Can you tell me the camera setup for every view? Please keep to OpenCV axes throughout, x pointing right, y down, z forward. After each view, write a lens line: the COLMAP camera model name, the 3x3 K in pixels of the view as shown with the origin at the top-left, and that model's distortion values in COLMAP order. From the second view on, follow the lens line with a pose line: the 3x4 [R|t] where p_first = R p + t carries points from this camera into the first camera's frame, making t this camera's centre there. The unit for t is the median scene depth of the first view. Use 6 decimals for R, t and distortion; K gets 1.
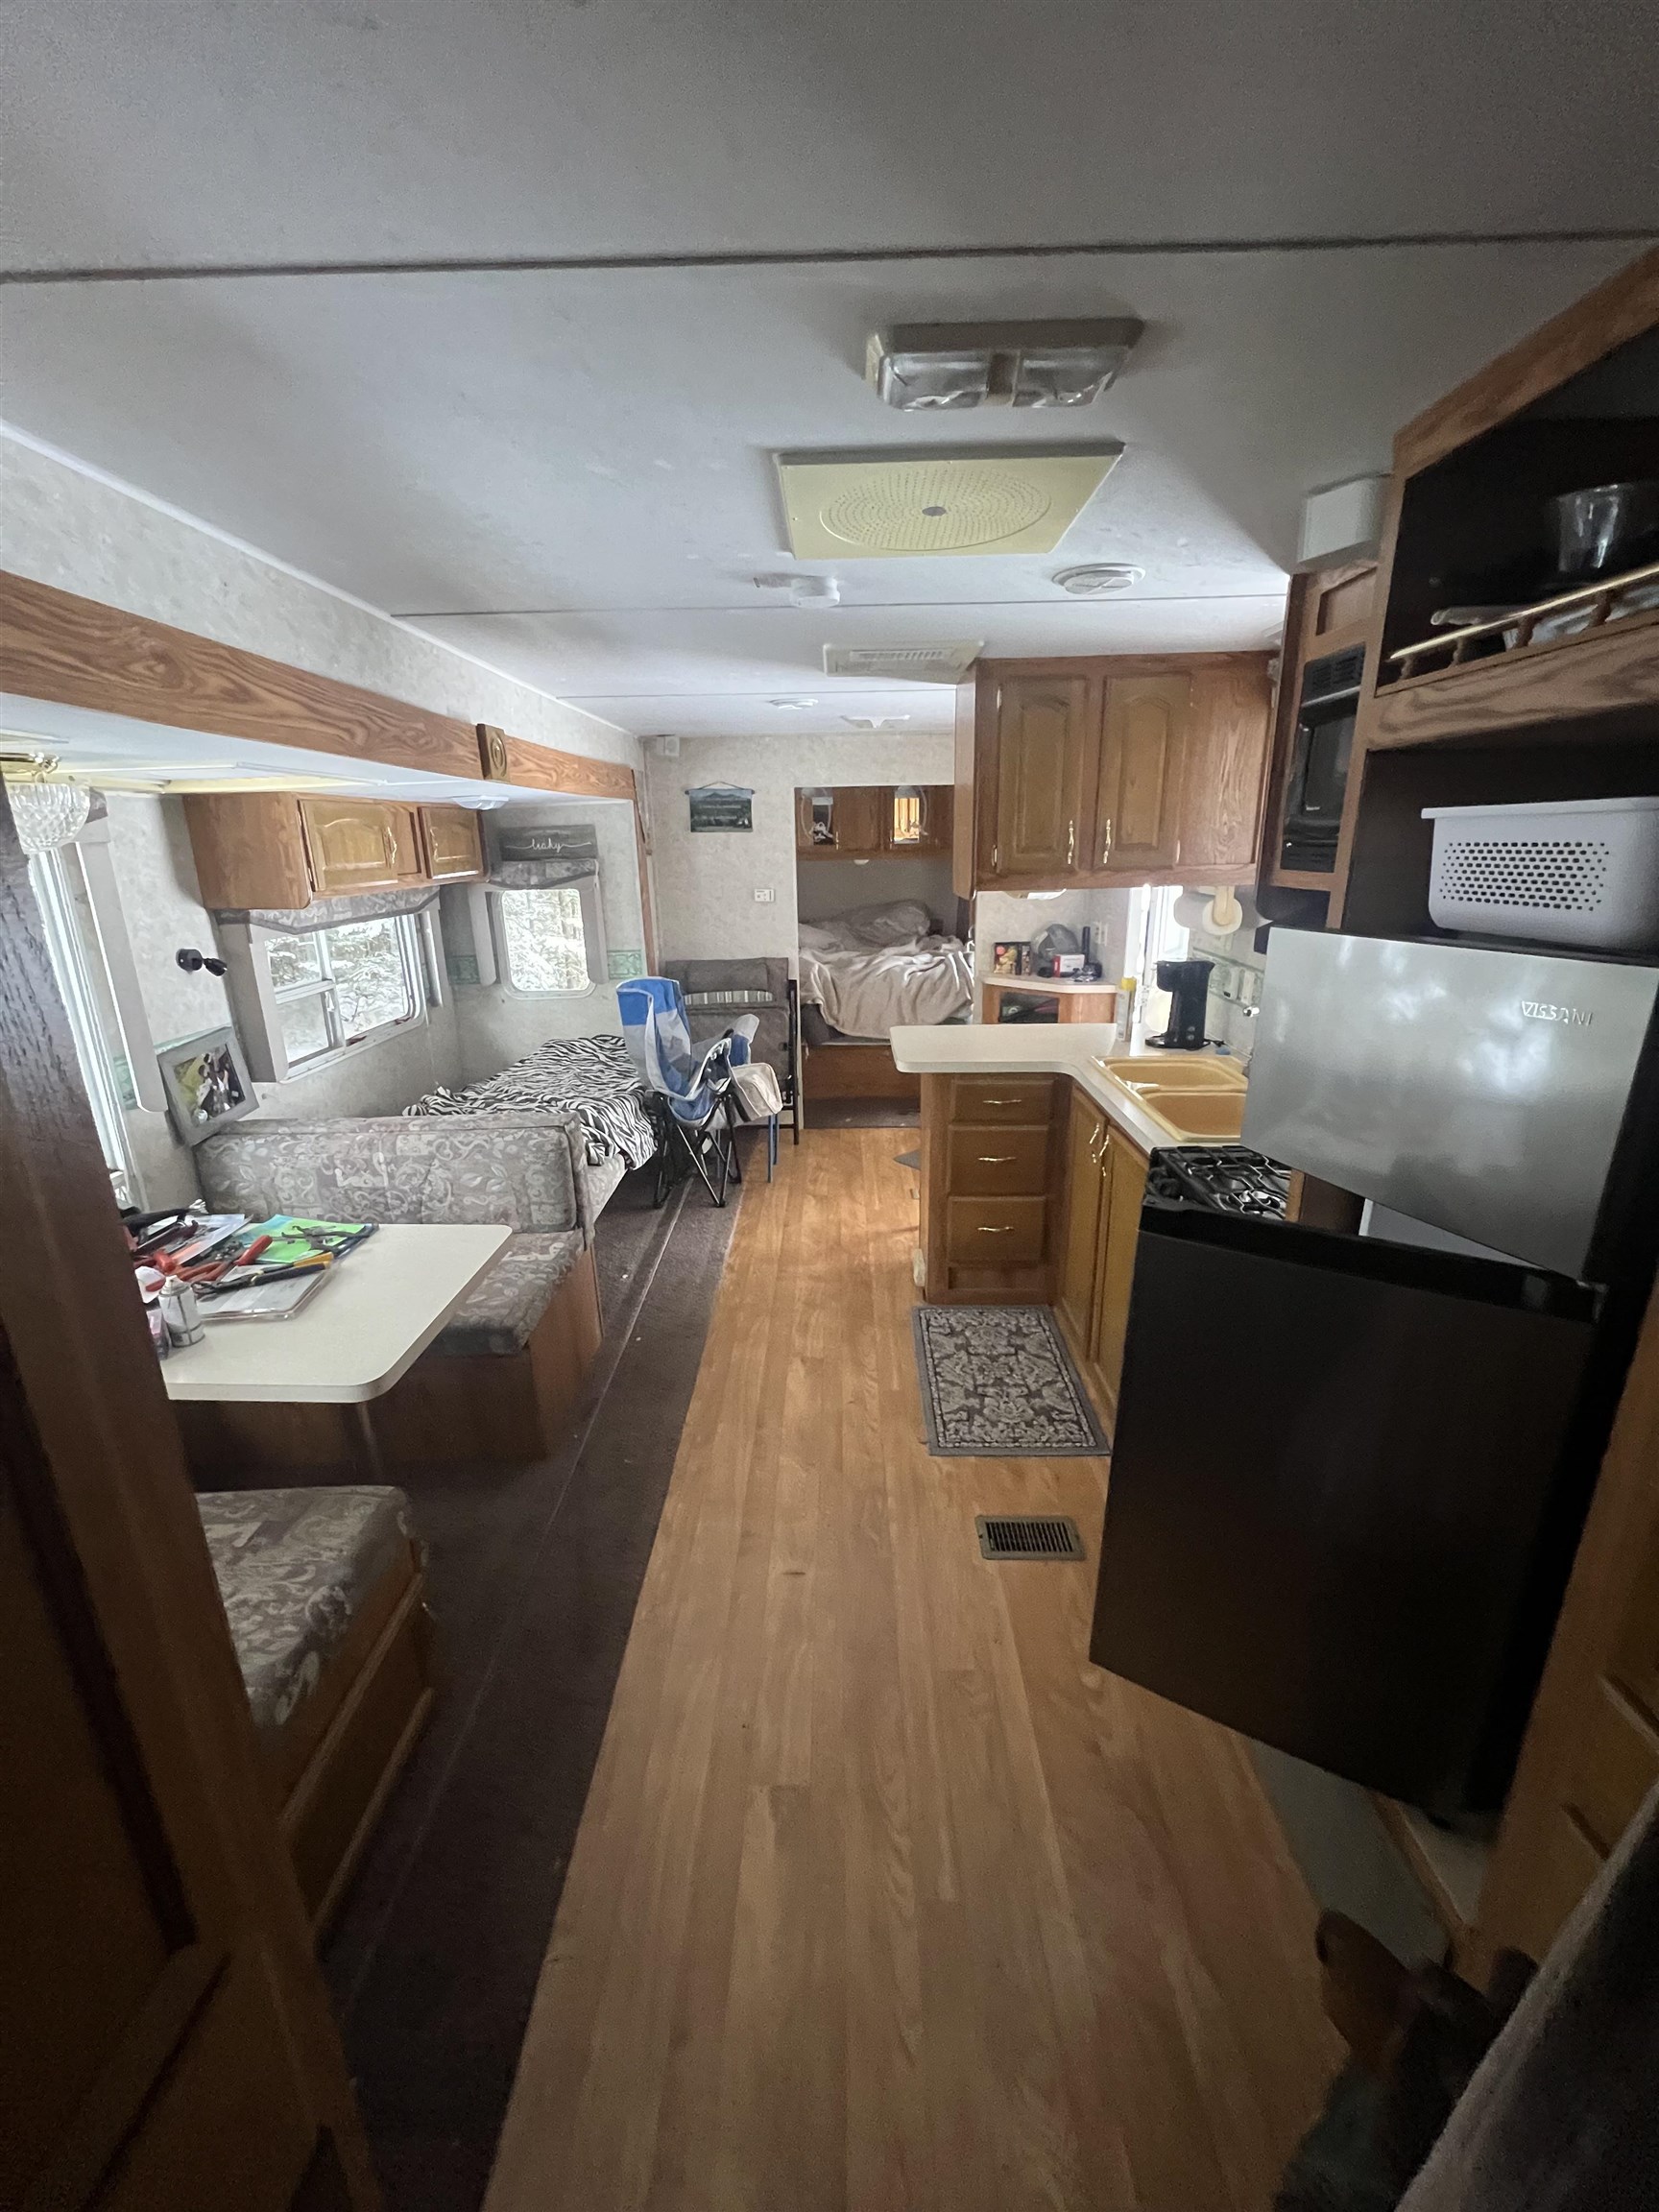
lens RADIAL K [[872.9, 0, 836.0], [0, 872.9, 1095.6], [0, 0, 1]] dist [-0.003117, -0.000084]
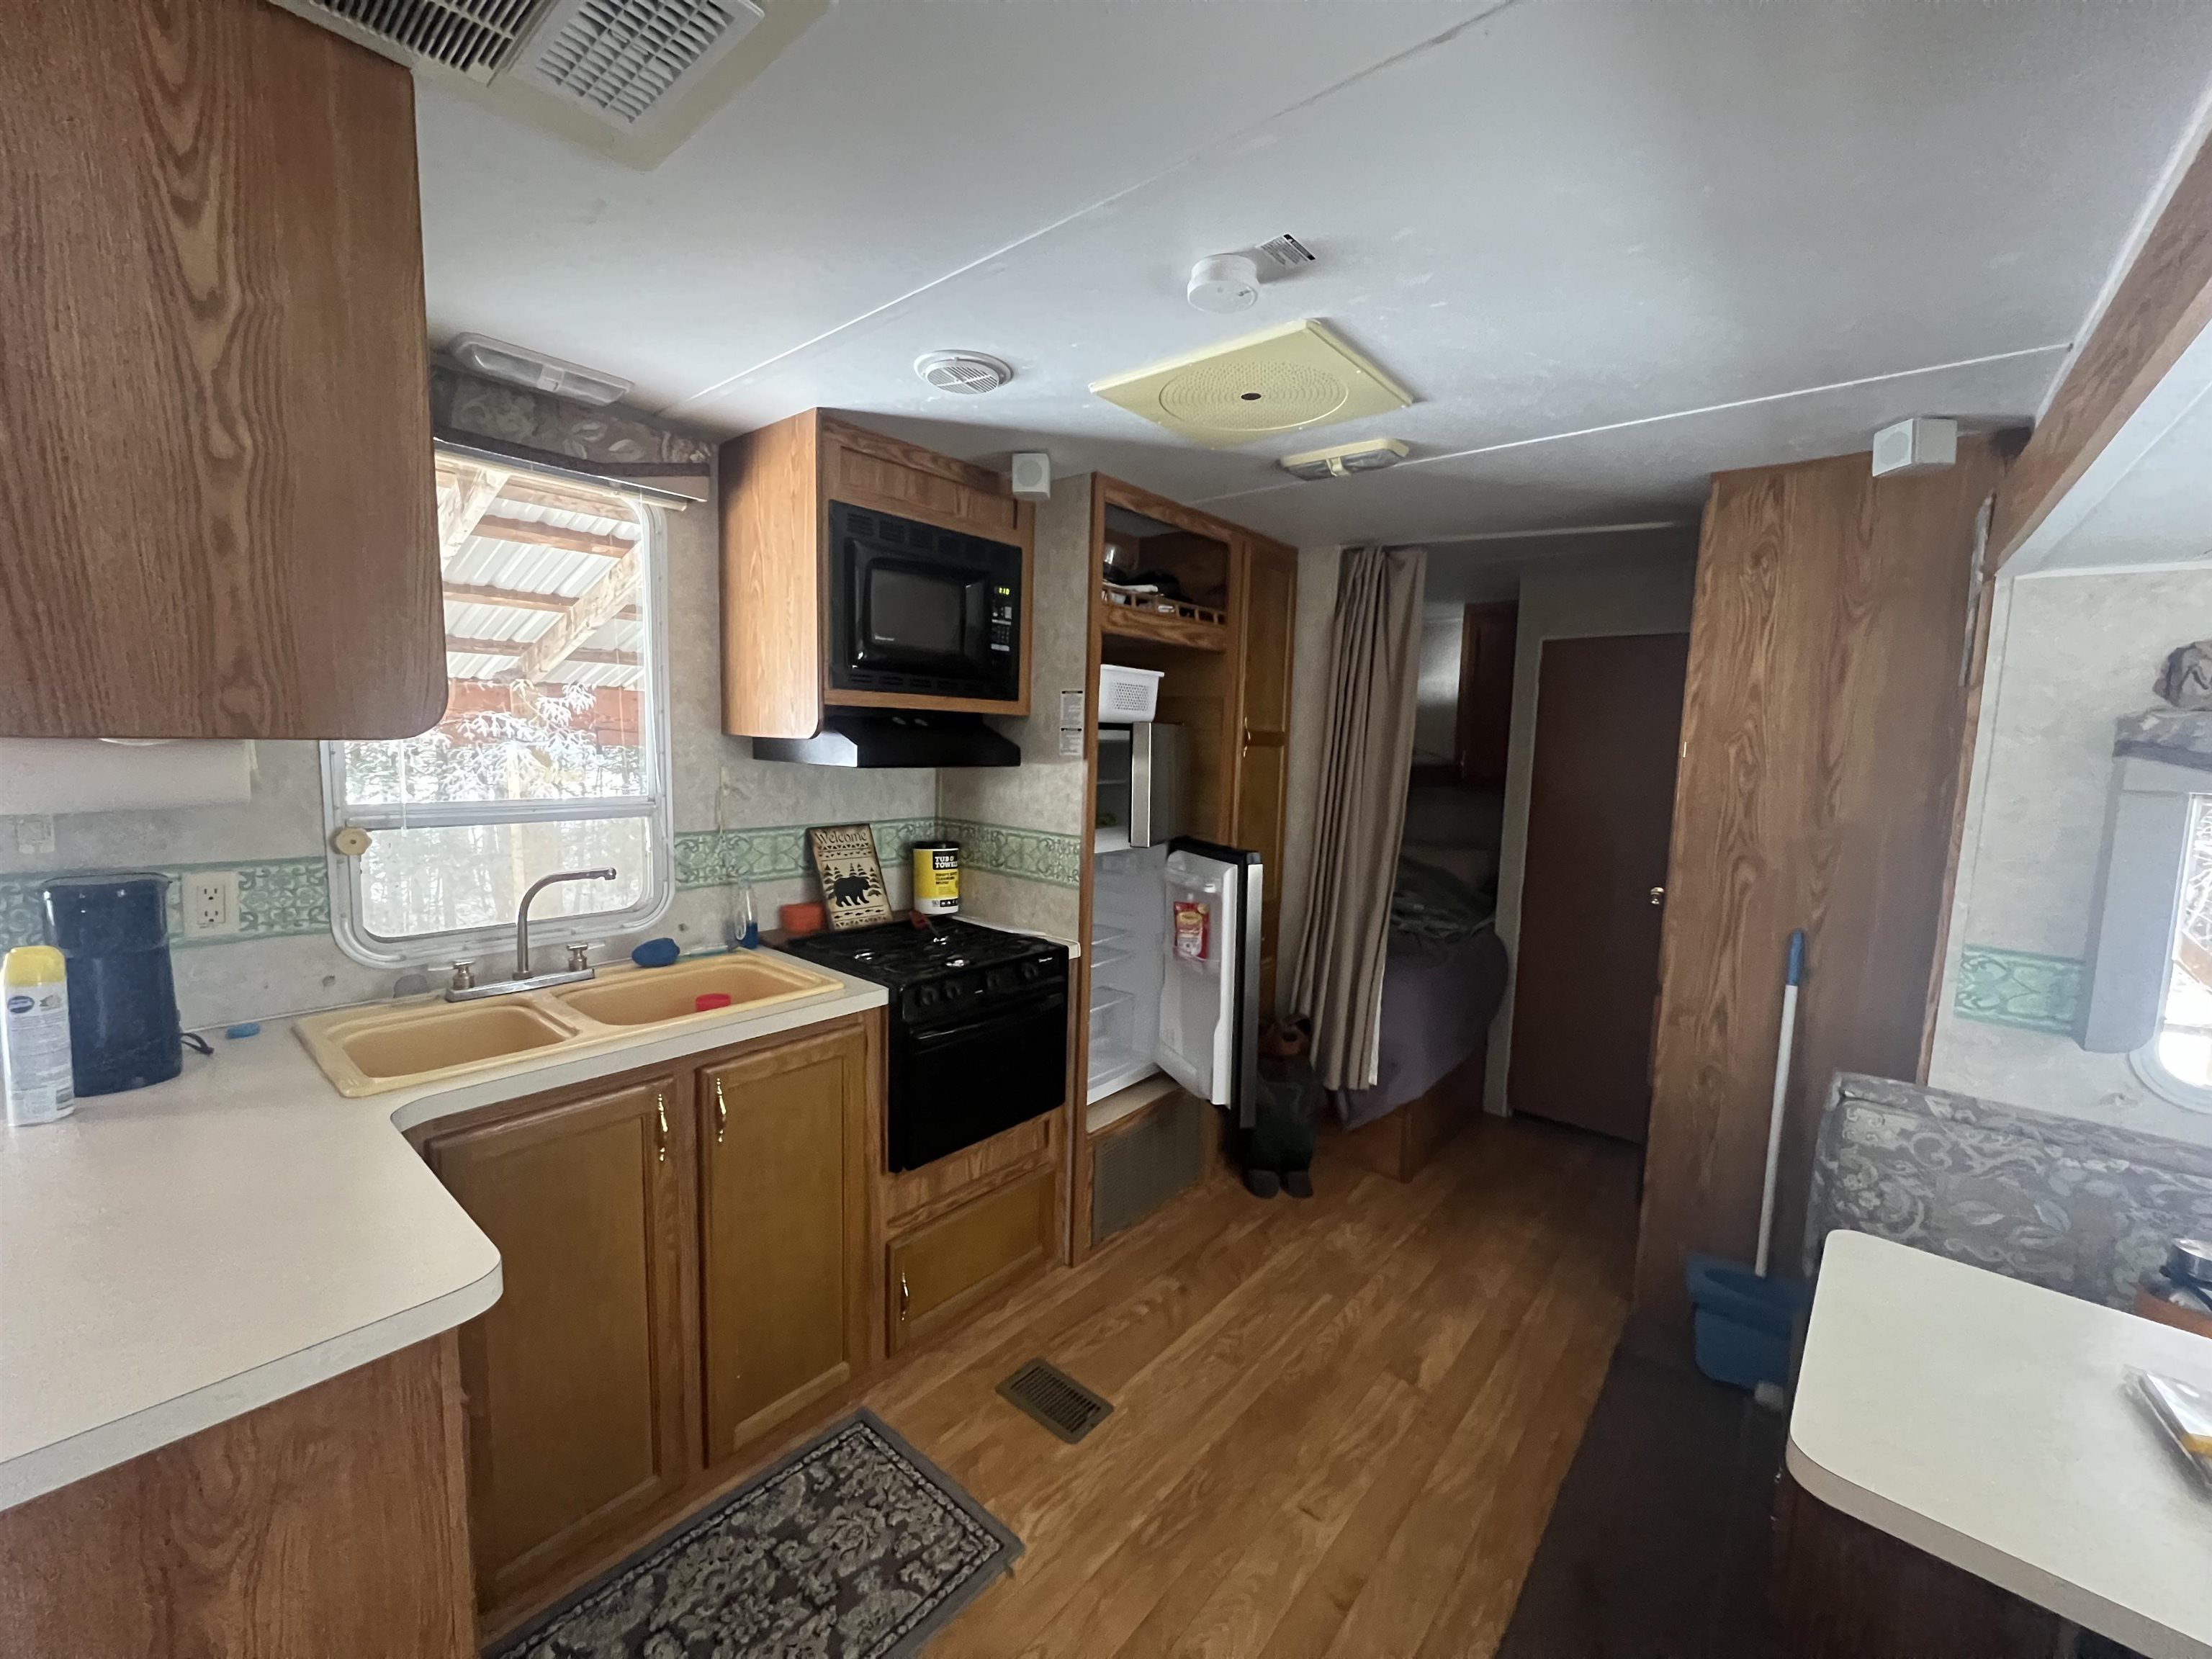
lens RADIAL K [[872.9, 0, 1105.2], [0, 872.9, 831.6], [0, 0, 1]] dist [-0.003117, -0.000084]
pose [[-0.763075, -0.072359, 0.642246, -0.286657], [0.166898, 0.937948, 0.303972, -0.251733], [-0.624388, 0.339143, -0.703648, 1.115061]]
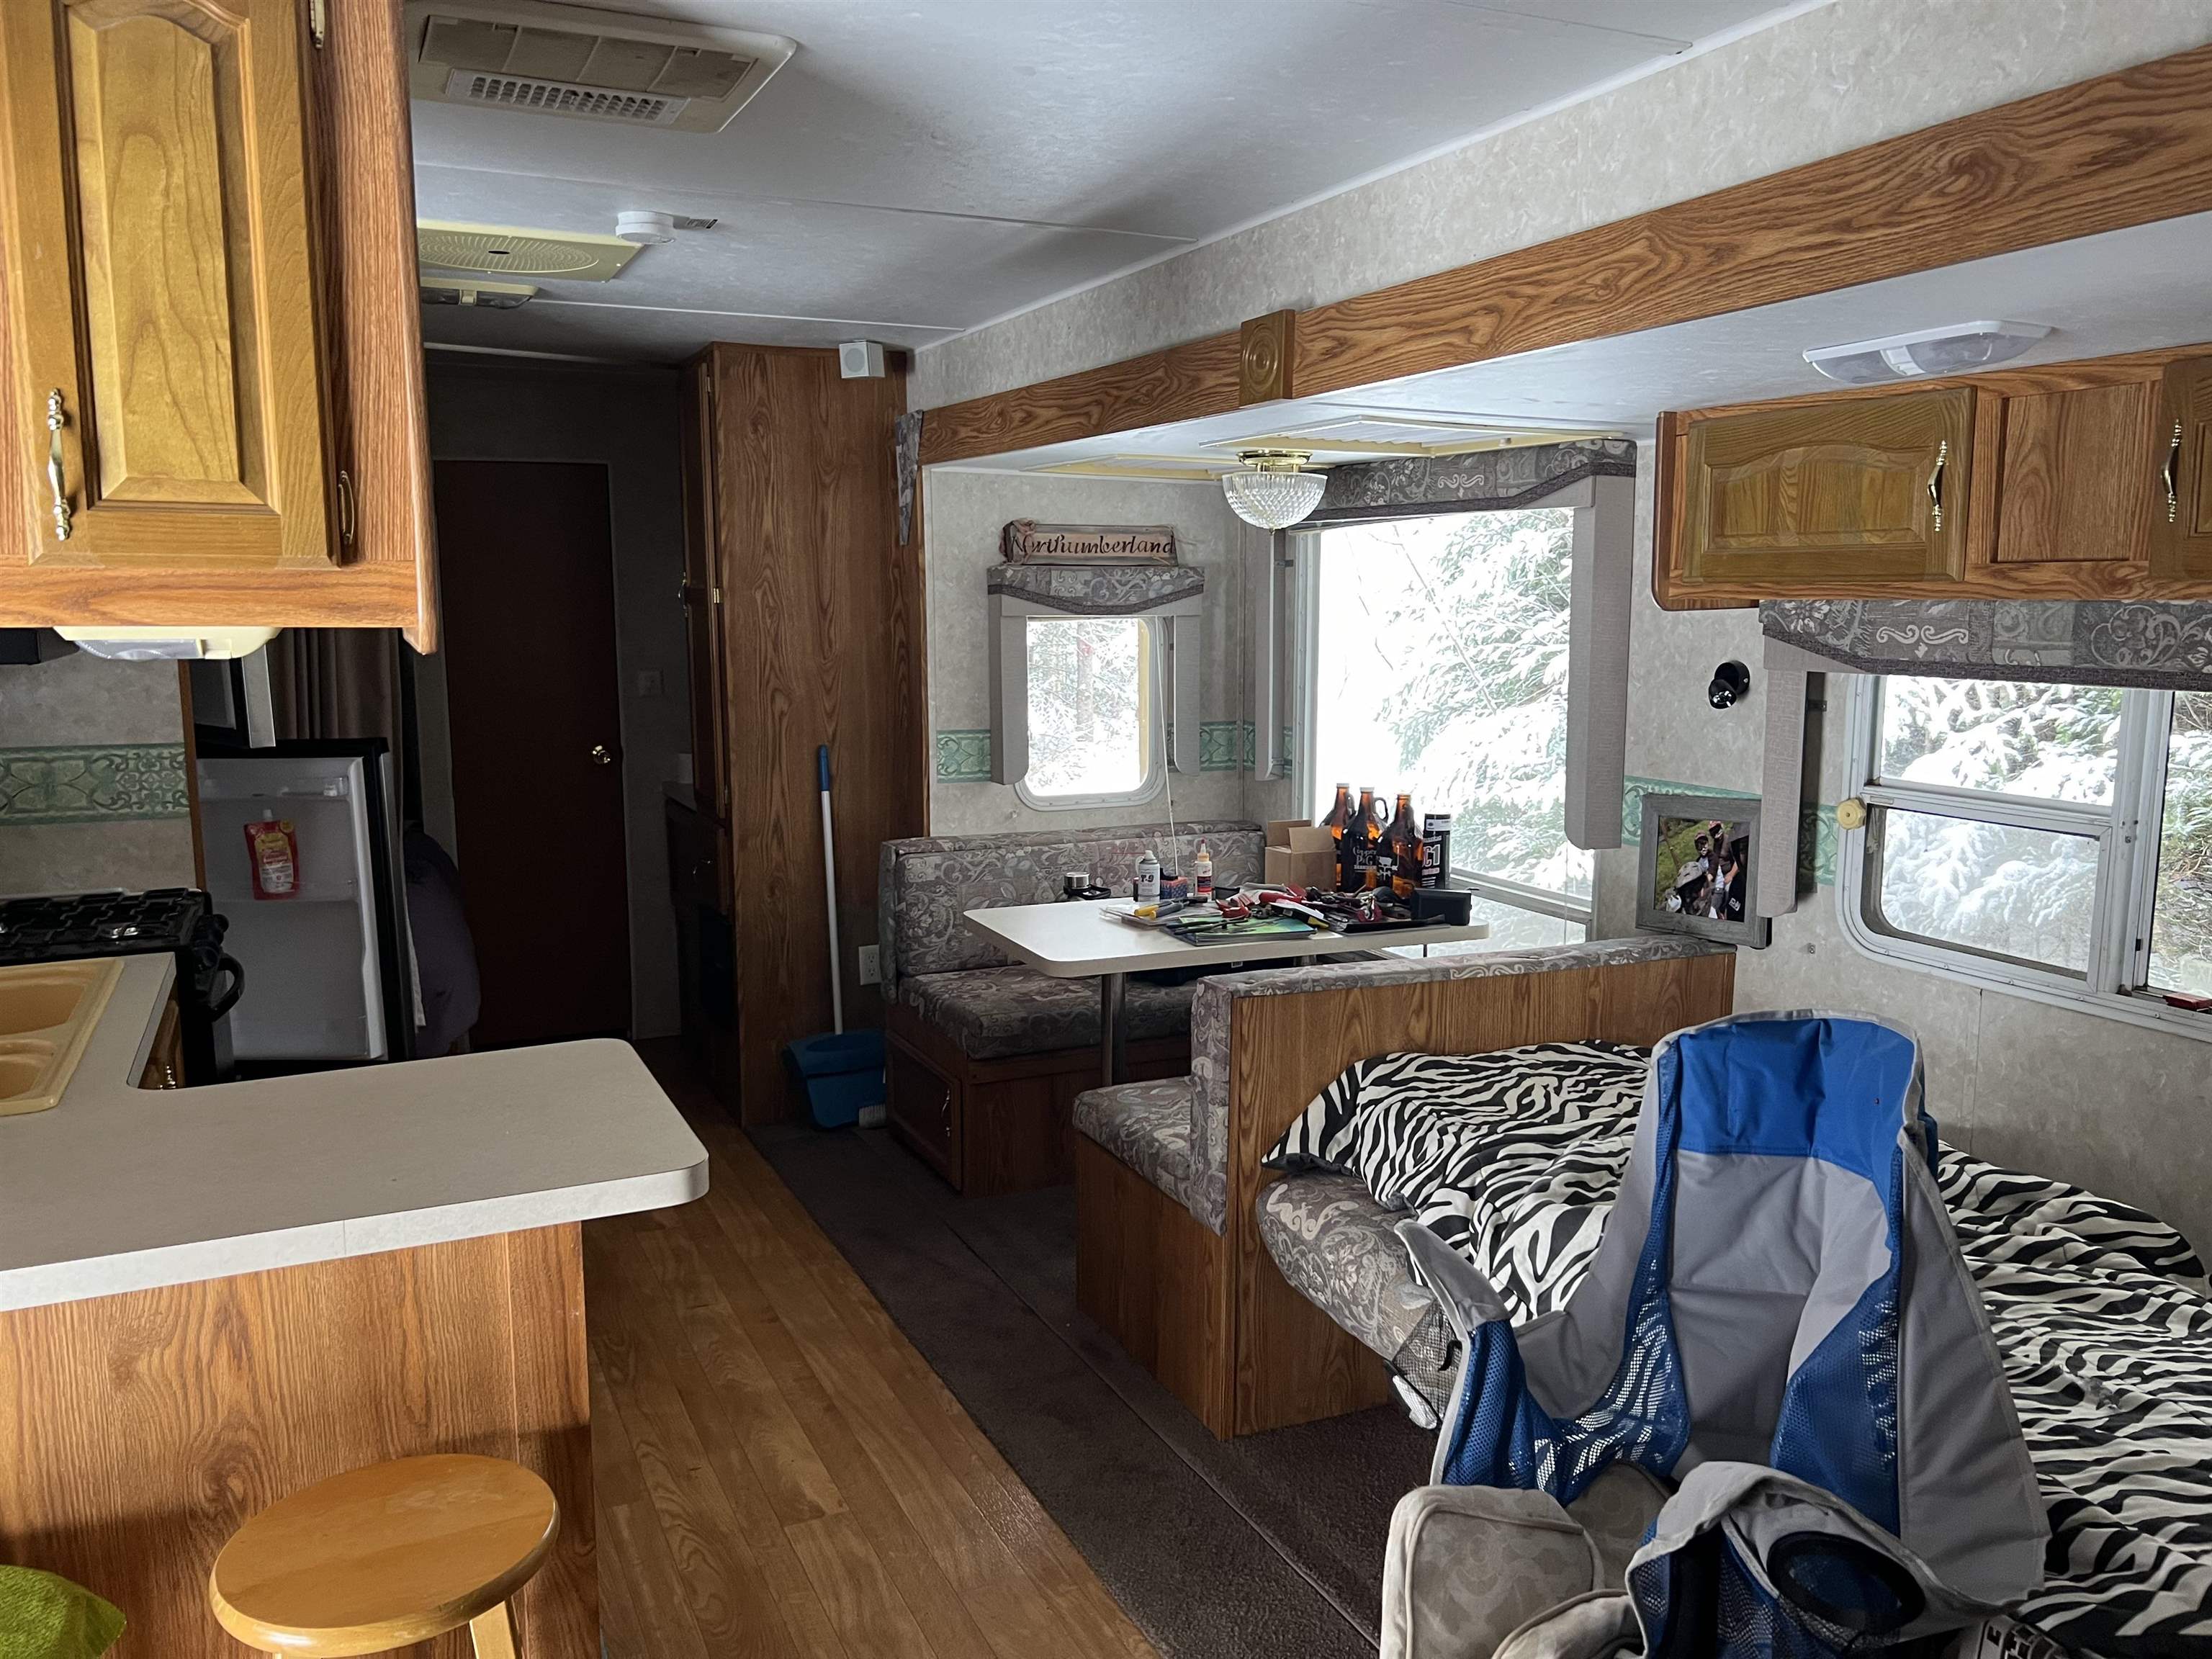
lens RADIAL K [[1666.1, 0, 1105.3], [0, 1666.1, 835.2], [0, 0, 1]] dist [-0.001944, -0.002503]
pose [[-0.903005, 0.078907, -0.422323, 0.198929], [-0.107715, 0.910013, 0.400342, -0.477410], [0.415909, 0.407001, -0.813246, 1.795285]]
